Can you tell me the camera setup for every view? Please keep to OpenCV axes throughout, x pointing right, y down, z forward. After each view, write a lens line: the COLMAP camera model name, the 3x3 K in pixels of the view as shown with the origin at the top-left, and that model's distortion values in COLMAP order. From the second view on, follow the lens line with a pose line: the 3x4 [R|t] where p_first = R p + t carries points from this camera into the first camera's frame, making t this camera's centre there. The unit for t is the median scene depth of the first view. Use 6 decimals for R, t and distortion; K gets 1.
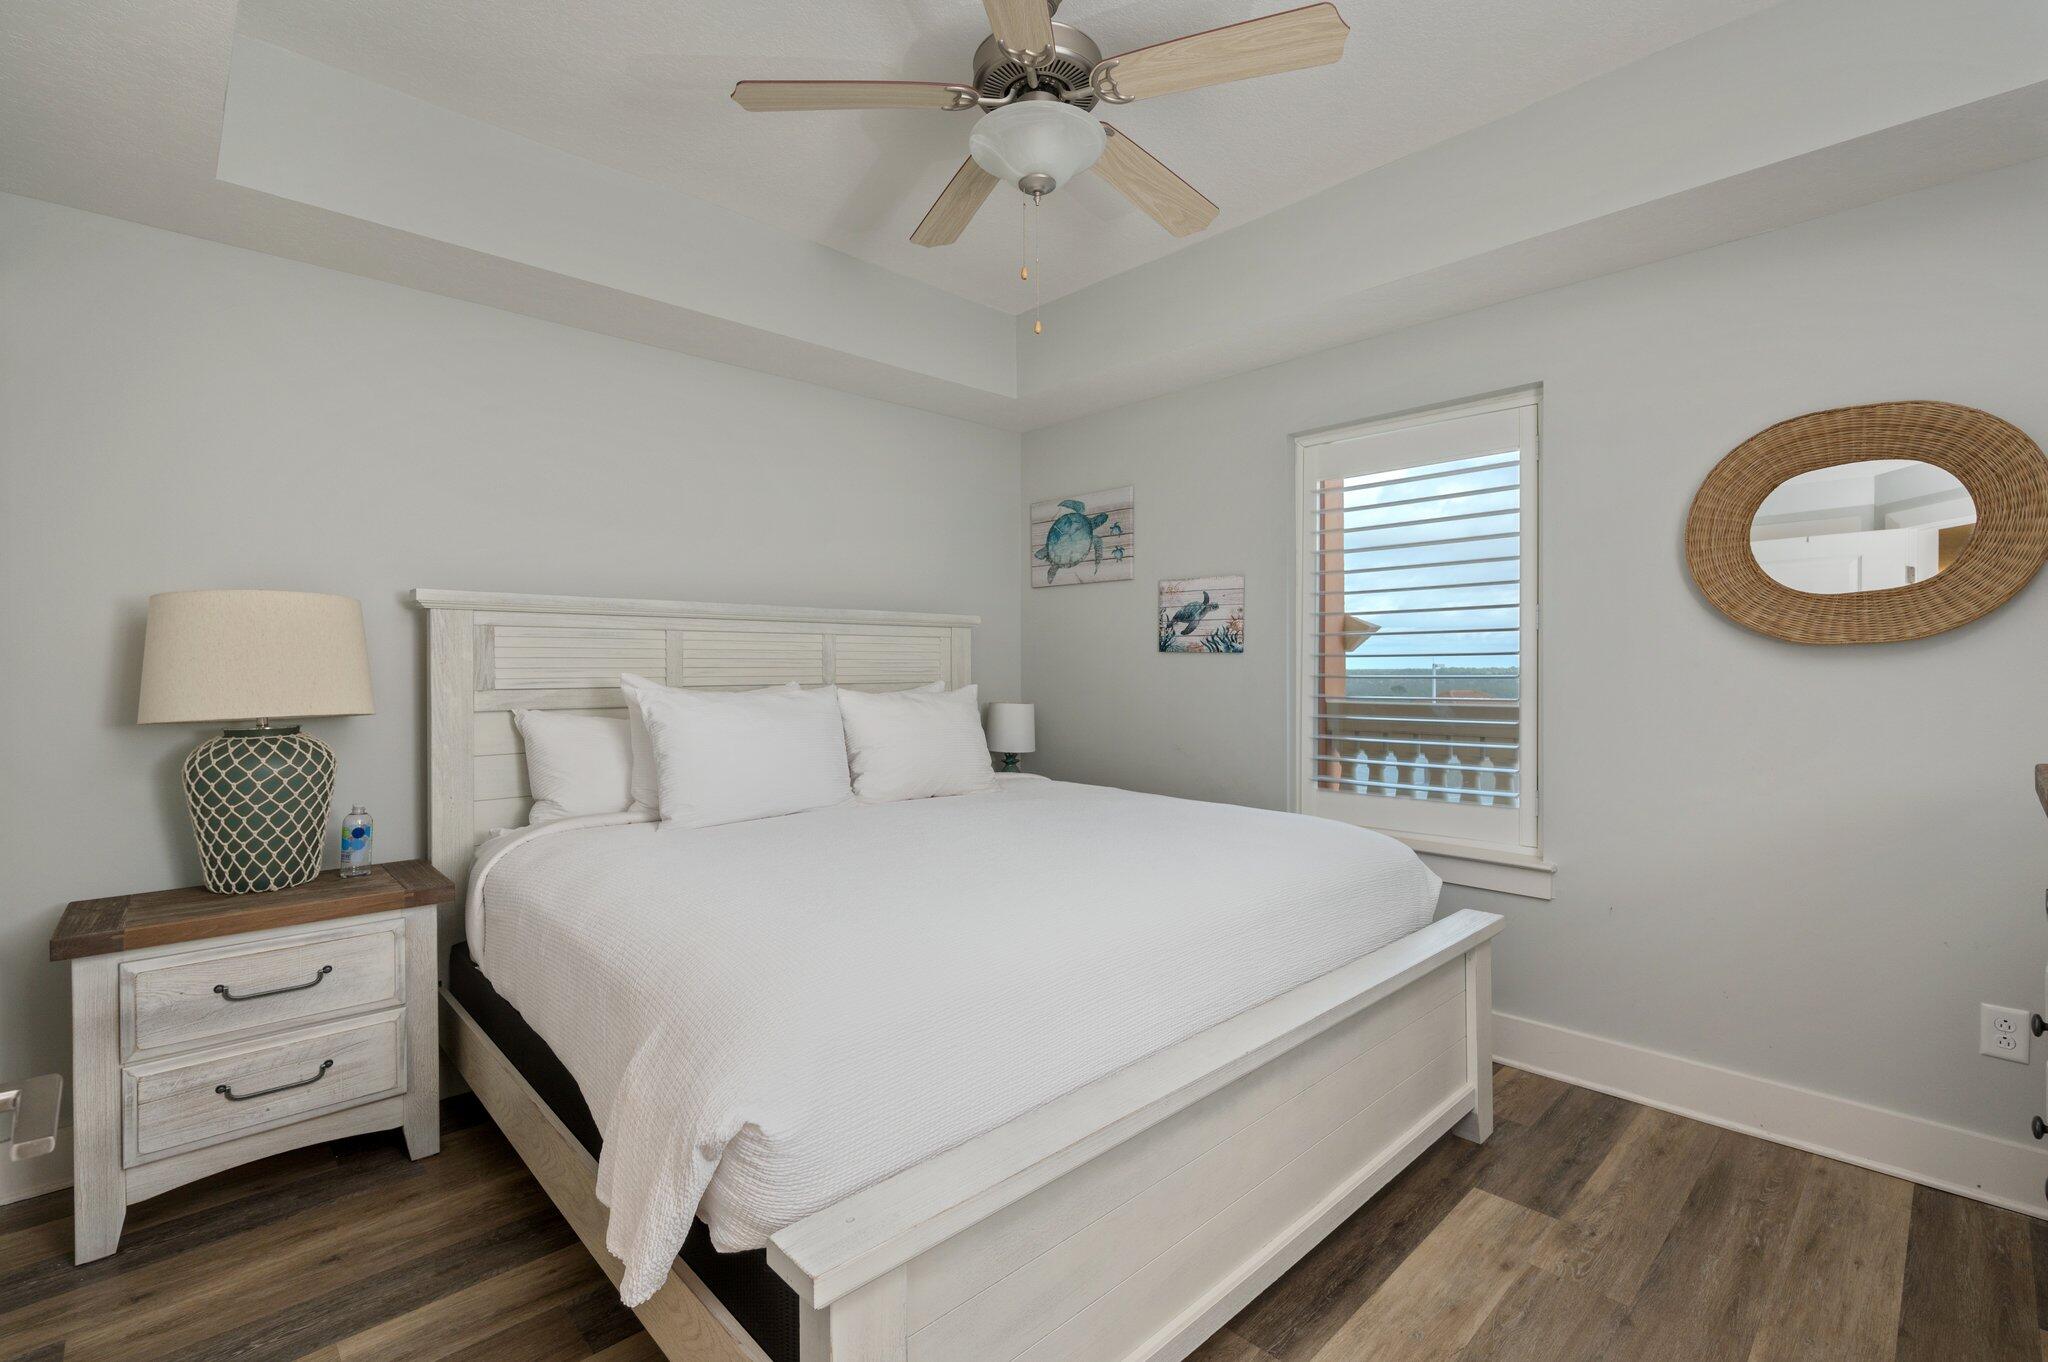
lens RADIAL K [[946.4, 0, 1019.1], [0, 946.4, 673.1], [0, 0, 1]] dist [0.000041, 0.000108]
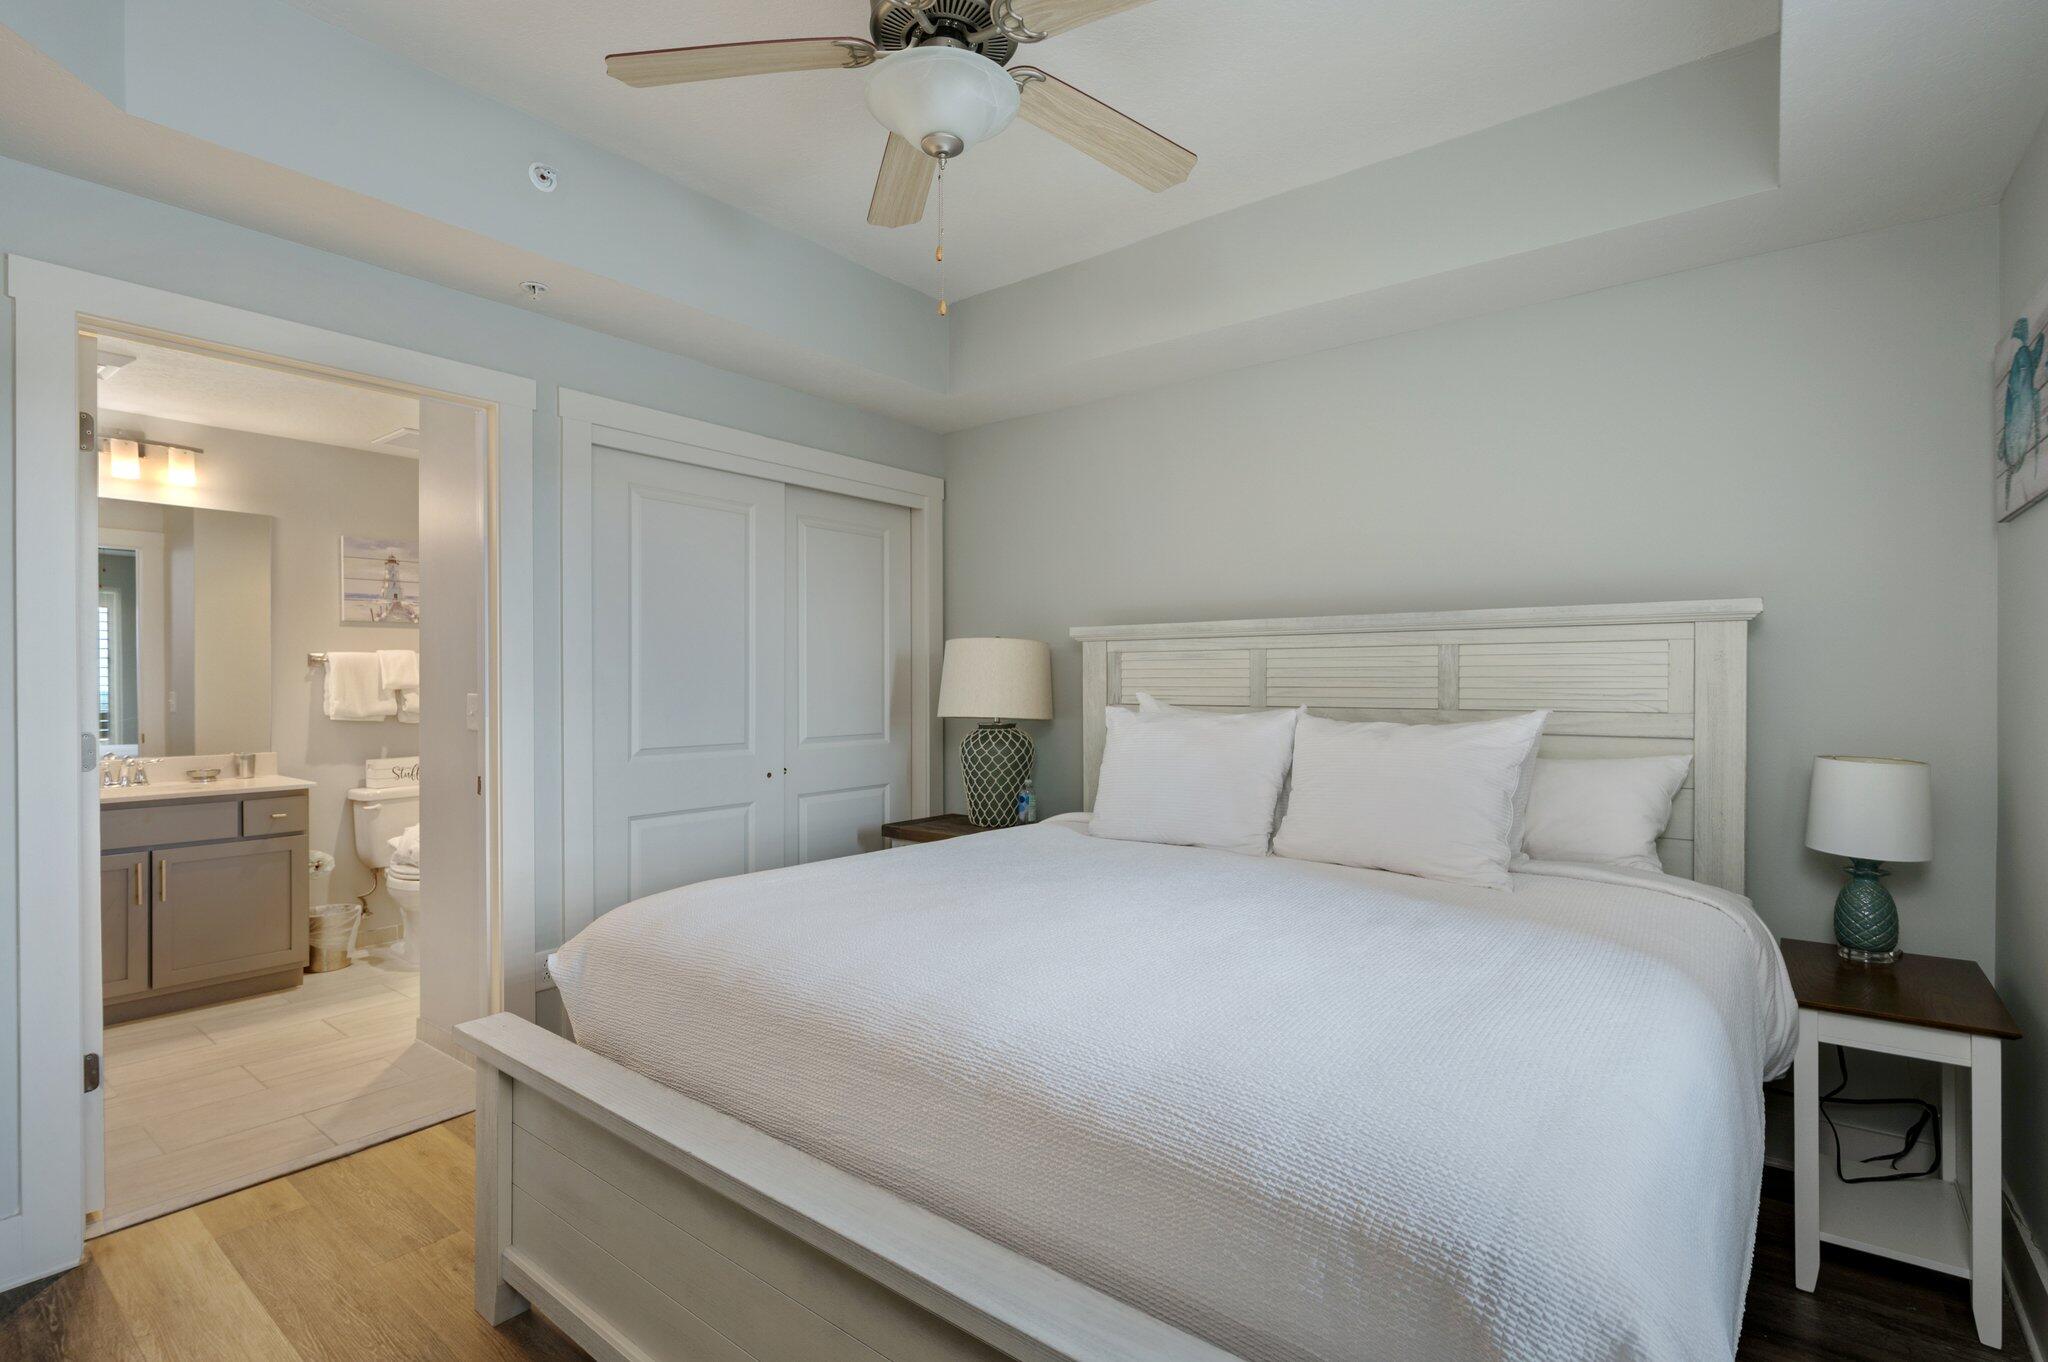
lens RADIAL K [[946.4, 0, 1017.5], [0, 946.4, 682.3], [0, 0, 1]] dist [0.000041, 0.000108]
pose [[0.140265, -0.000977, -0.990114, 0.419095], [-0.008775, 0.999959, -0.002230, -0.004412], [0.990075, 0.009001, 0.140251, 0.441646]]
